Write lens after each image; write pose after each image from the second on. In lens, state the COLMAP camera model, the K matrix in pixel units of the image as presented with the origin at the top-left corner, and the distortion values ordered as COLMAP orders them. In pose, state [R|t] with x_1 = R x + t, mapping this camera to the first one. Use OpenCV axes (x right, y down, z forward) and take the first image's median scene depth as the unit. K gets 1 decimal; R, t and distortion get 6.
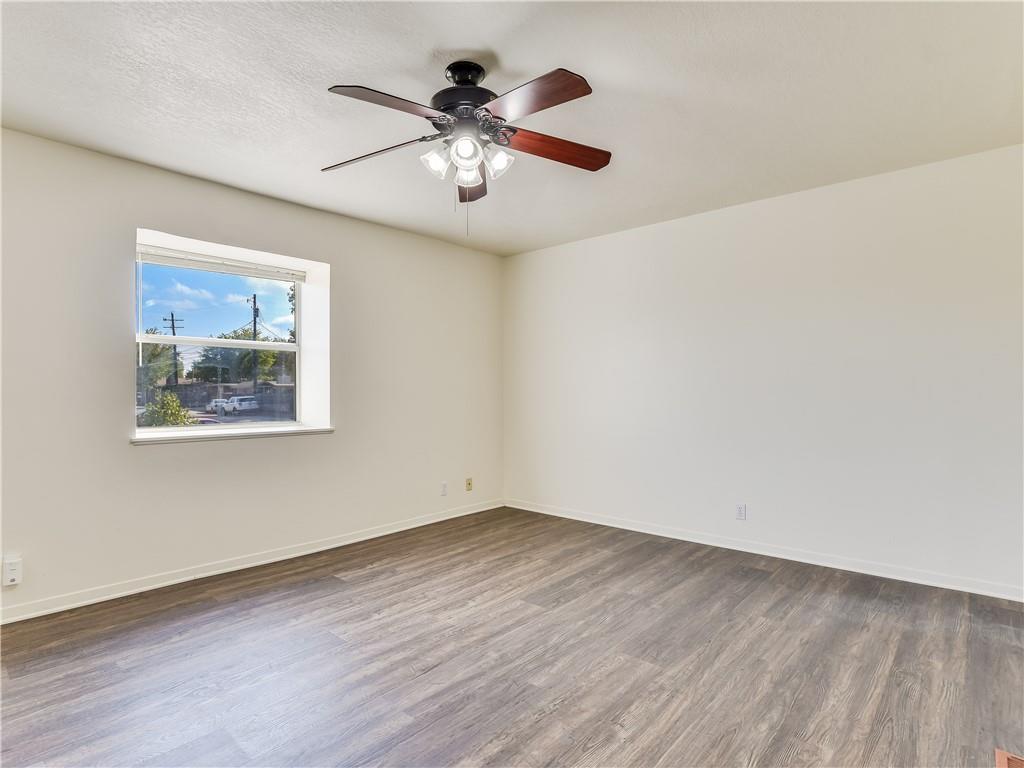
lens RADIAL K [[536.8, 0, 507.3], [0, 536.8, 393.4], [0, 0, 1]] dist [-0.018711, 0.002144]
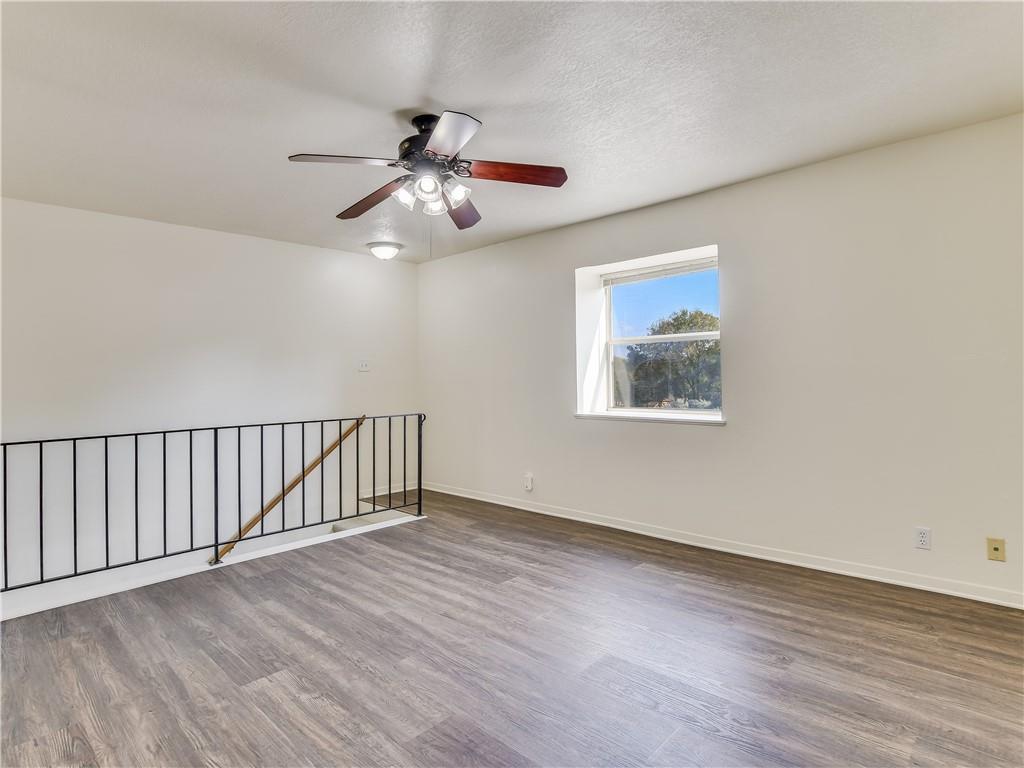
lens RADIAL K [[536.8, 0, 507.2], [0, 536.8, 377.5], [0, 0, 1]] dist [-0.018711, 0.002144]
pose [[-0.029685, 0.001074, -0.999559, 0.803872], [0.016781, 0.999859, 0.000576, -0.021138], [0.999418, -0.016756, -0.029698, 0.886113]]
